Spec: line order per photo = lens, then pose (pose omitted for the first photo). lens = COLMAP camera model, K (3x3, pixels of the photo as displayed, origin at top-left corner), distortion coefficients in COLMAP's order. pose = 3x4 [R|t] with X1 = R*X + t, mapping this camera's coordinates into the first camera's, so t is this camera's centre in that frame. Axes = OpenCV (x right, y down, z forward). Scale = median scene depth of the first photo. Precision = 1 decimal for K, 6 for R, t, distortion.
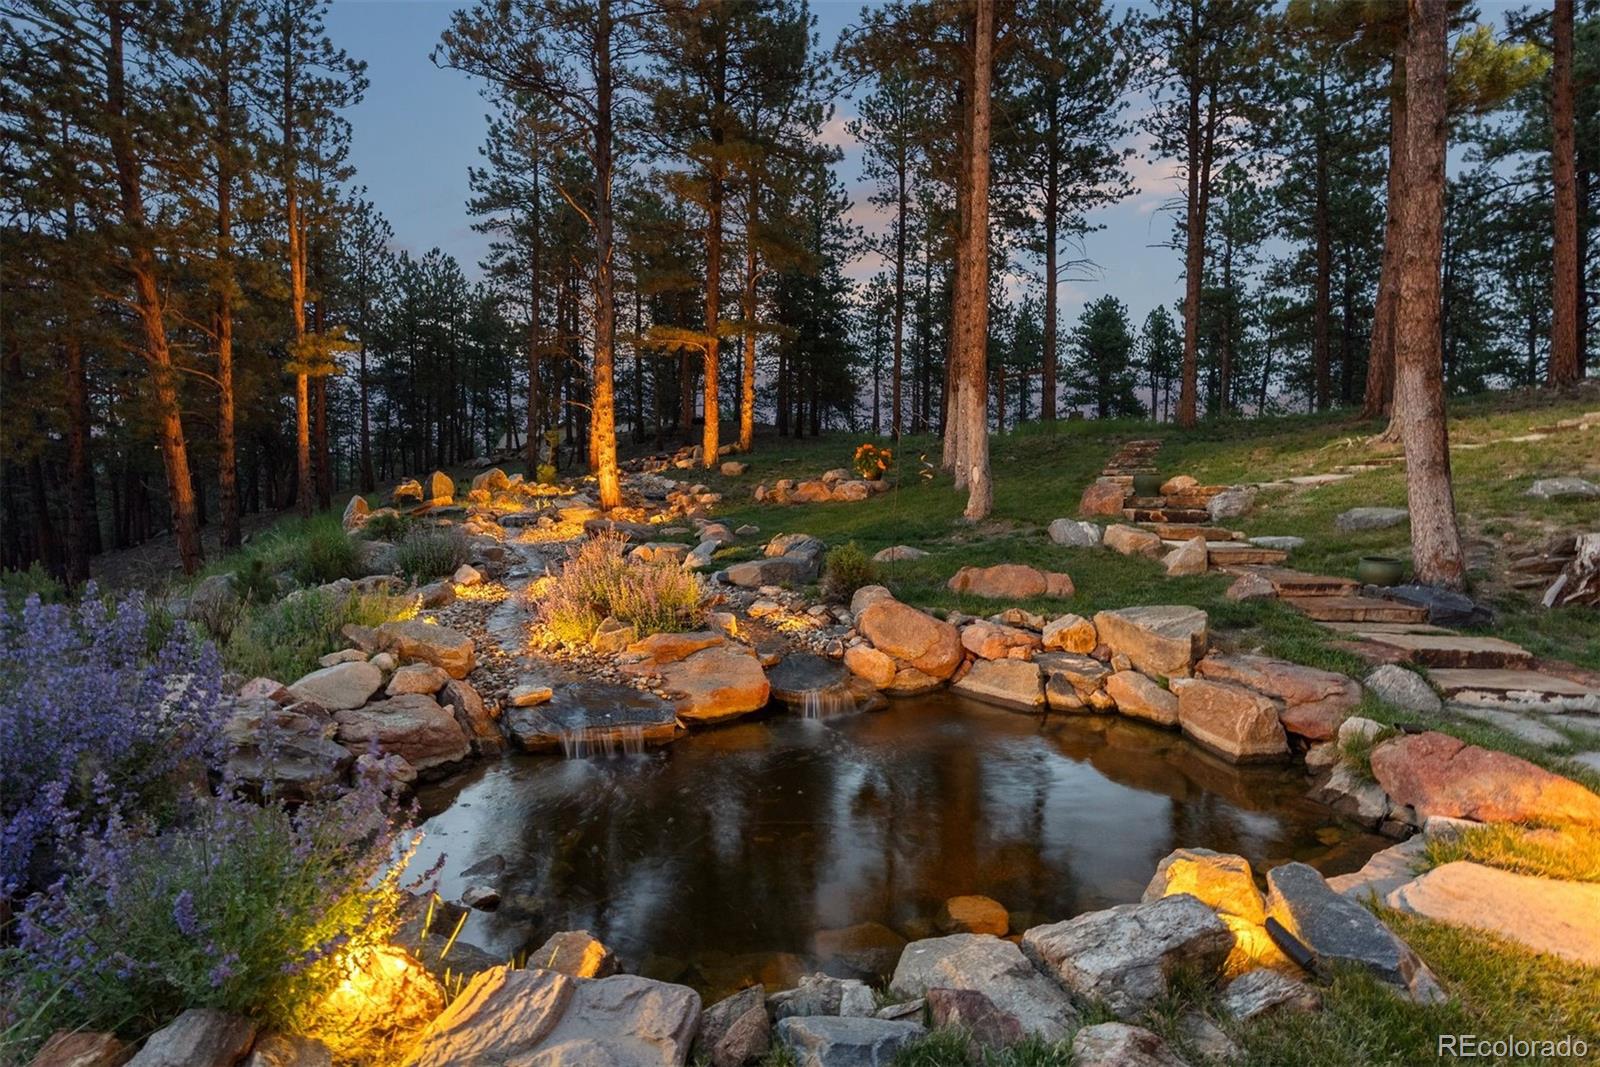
lens RADIAL K [[728.0, 0, 812.2], [0, 728.0, 532.8], [0, 0, 1]] dist [-0.002585, -0.000038]
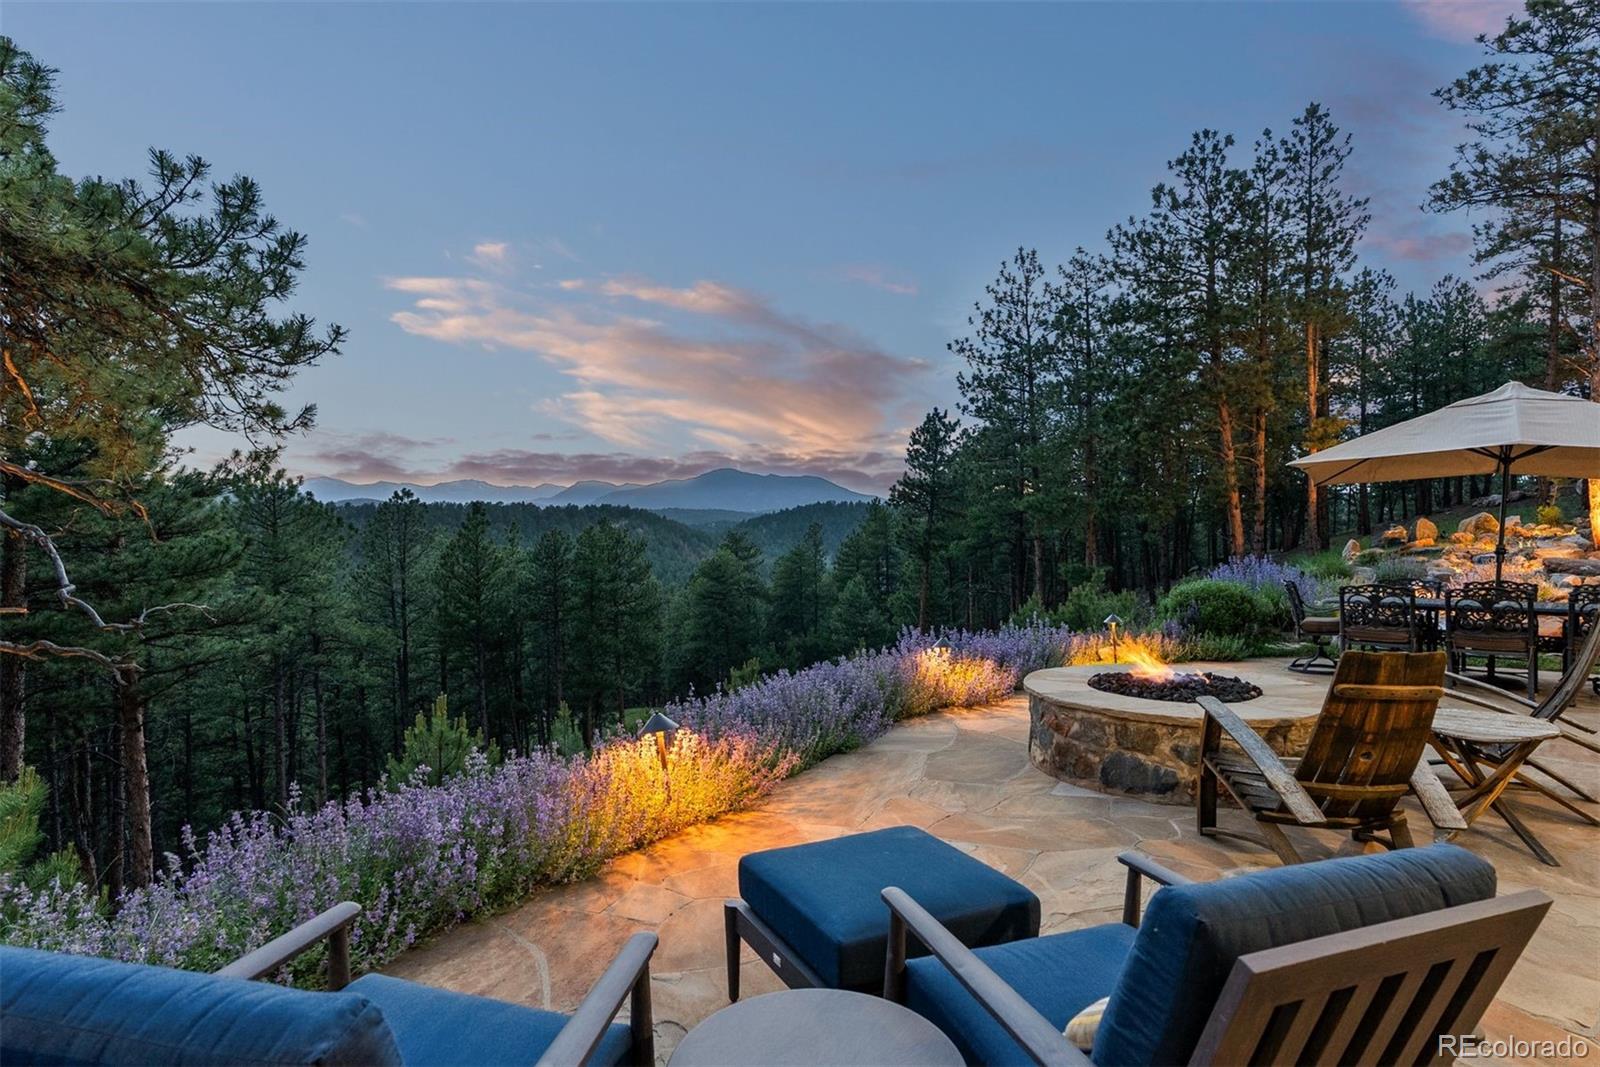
lens RADIAL K [[777.6, 0, 805.2], [0, 777.6, 556.3], [0, 0, 1]] dist [0.000027, 0.000410]
pose [[0.387615, 0.009870, -0.921768, 0.271922], [-0.033638, 0.999428, -0.003443, 0.017588], [0.921207, 0.032341, 0.387725, -0.432074]]
